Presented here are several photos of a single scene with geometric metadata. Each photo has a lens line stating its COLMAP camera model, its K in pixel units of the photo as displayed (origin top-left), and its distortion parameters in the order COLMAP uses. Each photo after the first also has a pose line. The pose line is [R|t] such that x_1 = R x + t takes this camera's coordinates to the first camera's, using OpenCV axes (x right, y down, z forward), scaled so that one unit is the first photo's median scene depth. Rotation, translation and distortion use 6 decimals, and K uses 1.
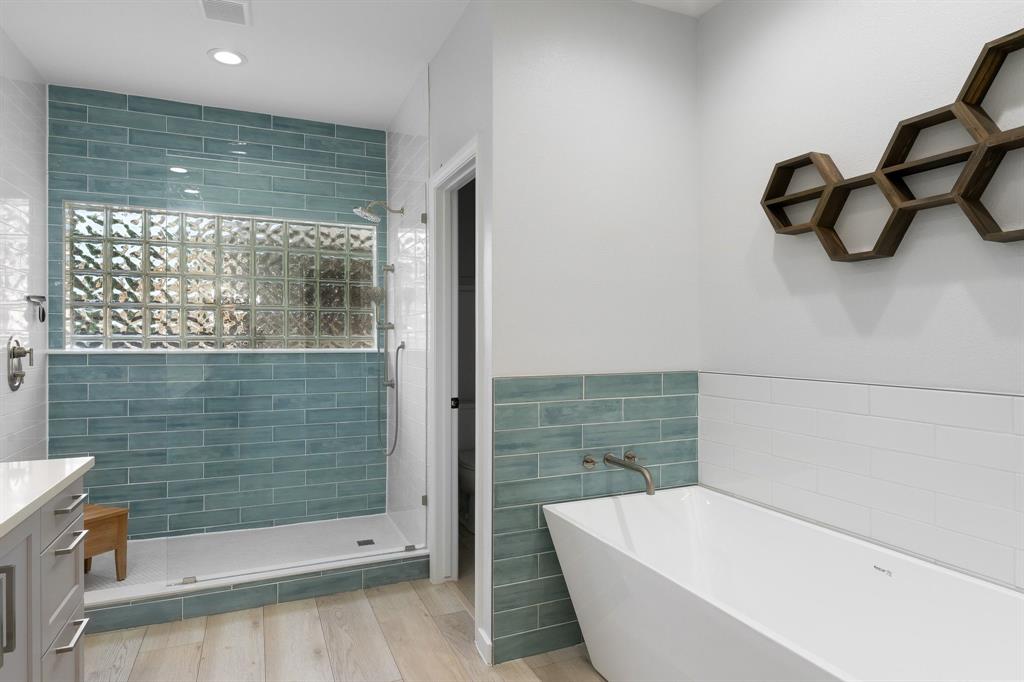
lens RADIAL K [[603.1, 0, 510.1], [0, 603.1, 334.0], [0, 0, 1]] dist [0.002907, -0.002839]
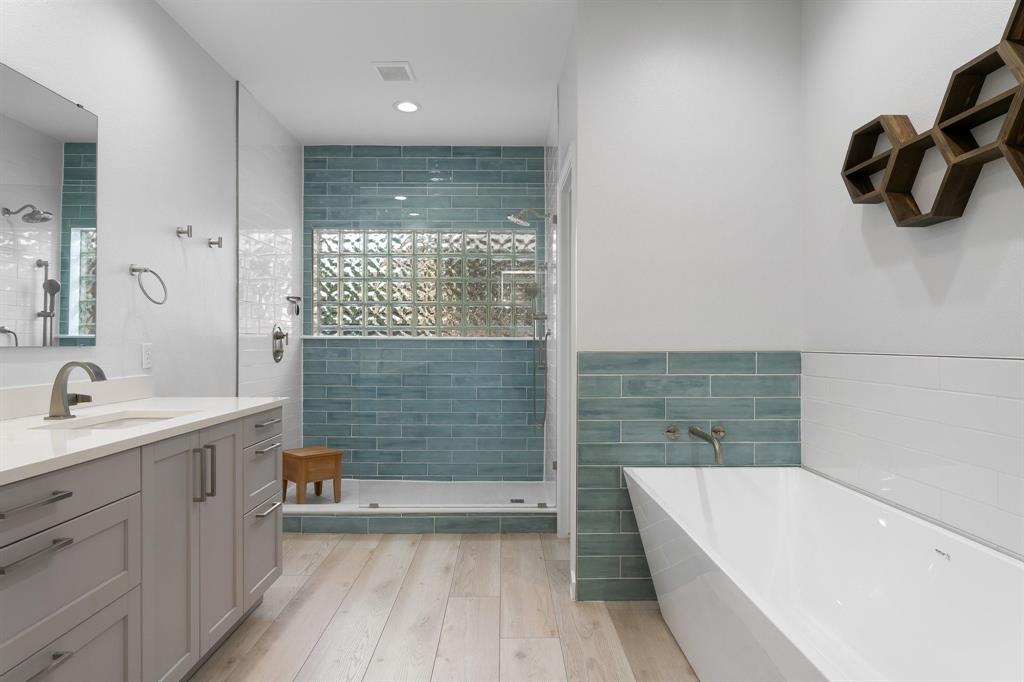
lens RADIAL K [[603.1, 0, 516.1], [0, 603.1, 338.8], [0, 0, 1]] dist [0.002907, -0.002839]
pose [[0.914471, -0.002030, -0.404647, 0.272178], [-0.000451, 0.999982, -0.006035, 0.045462], [0.404652, 0.005701, 0.914453, -0.083041]]
